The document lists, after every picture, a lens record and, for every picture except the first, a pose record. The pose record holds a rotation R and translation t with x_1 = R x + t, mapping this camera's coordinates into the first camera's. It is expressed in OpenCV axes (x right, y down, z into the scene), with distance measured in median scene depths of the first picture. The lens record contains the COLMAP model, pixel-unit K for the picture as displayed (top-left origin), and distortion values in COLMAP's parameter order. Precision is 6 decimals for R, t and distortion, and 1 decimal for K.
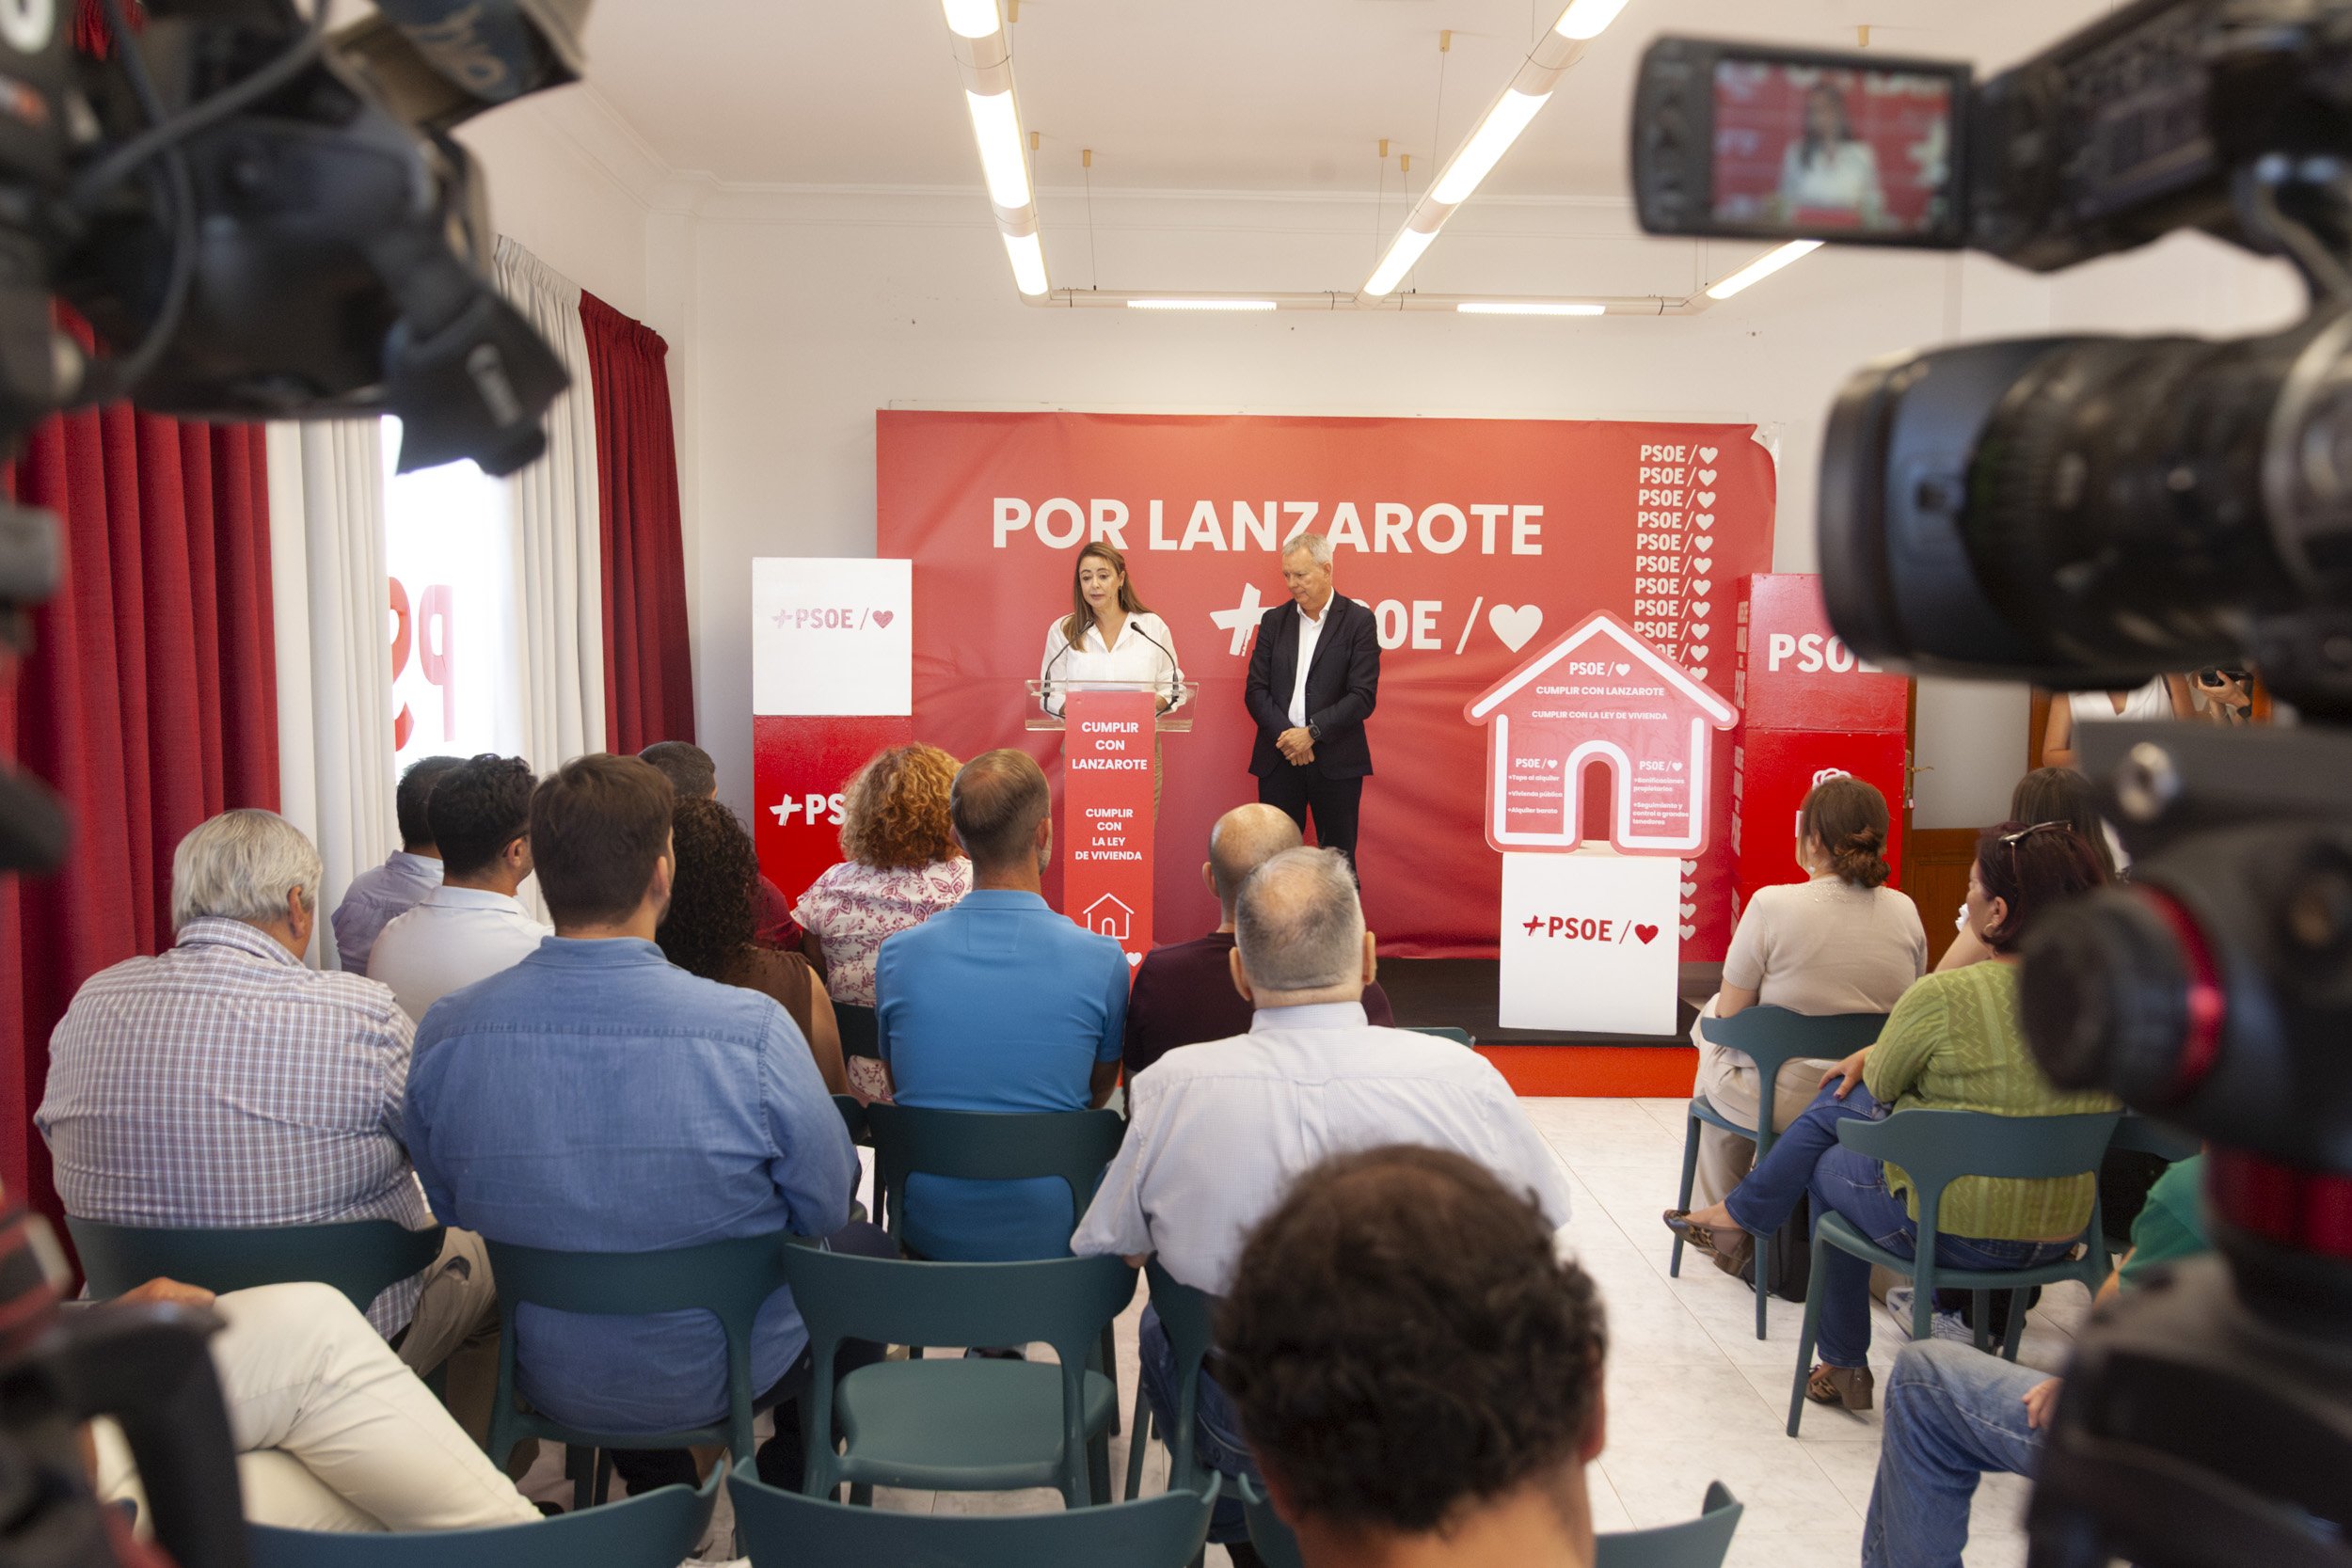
lens RADIAL K [[1986.5, 0, 1176.0], [0, 1986.5, 784.0], [0, 0, 1]] dist [-0.009932, 0.090790]
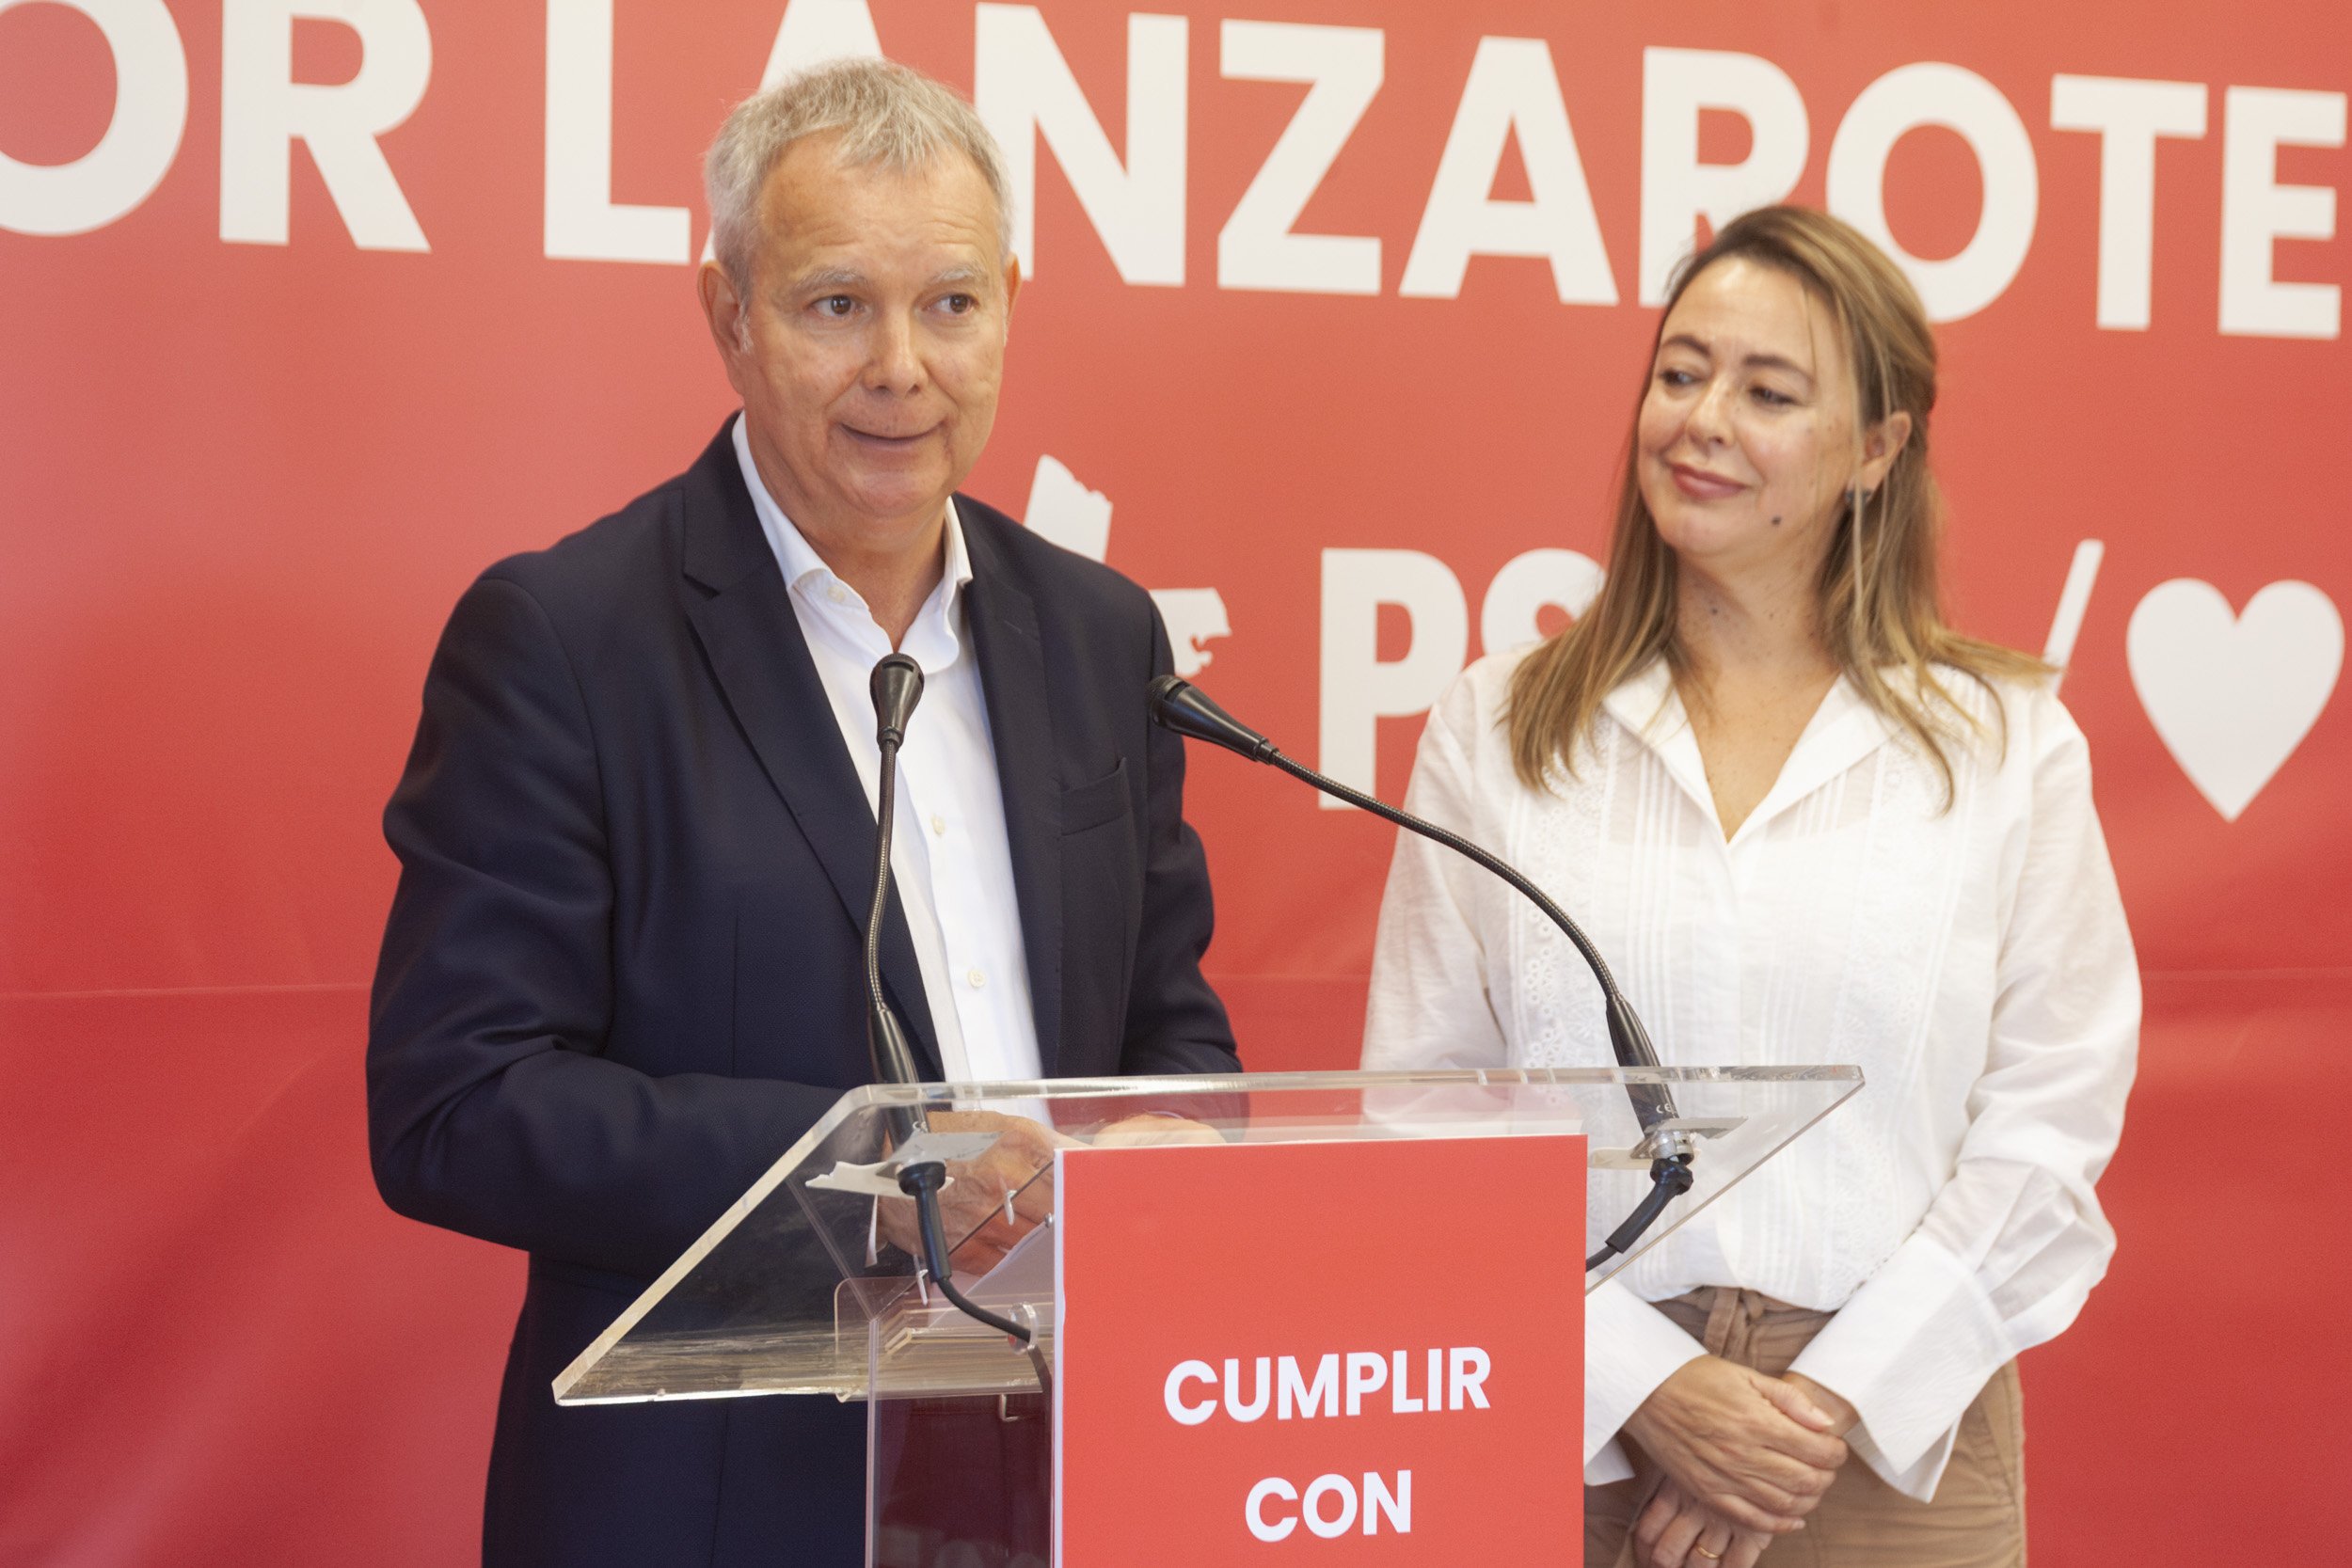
lens RADIAL K [[6280.2, 0, 1176.0], [0, 6280.2, 784.0], [0, 0, 1]] dist [0.017947, 0.764847]
pose [[0.895226, -0.009396, 0.445514, -0.225536], [0.036134, 0.998016, -0.051562, -0.044870], [-0.444145, 0.062258, 0.893789, 0.524094]]
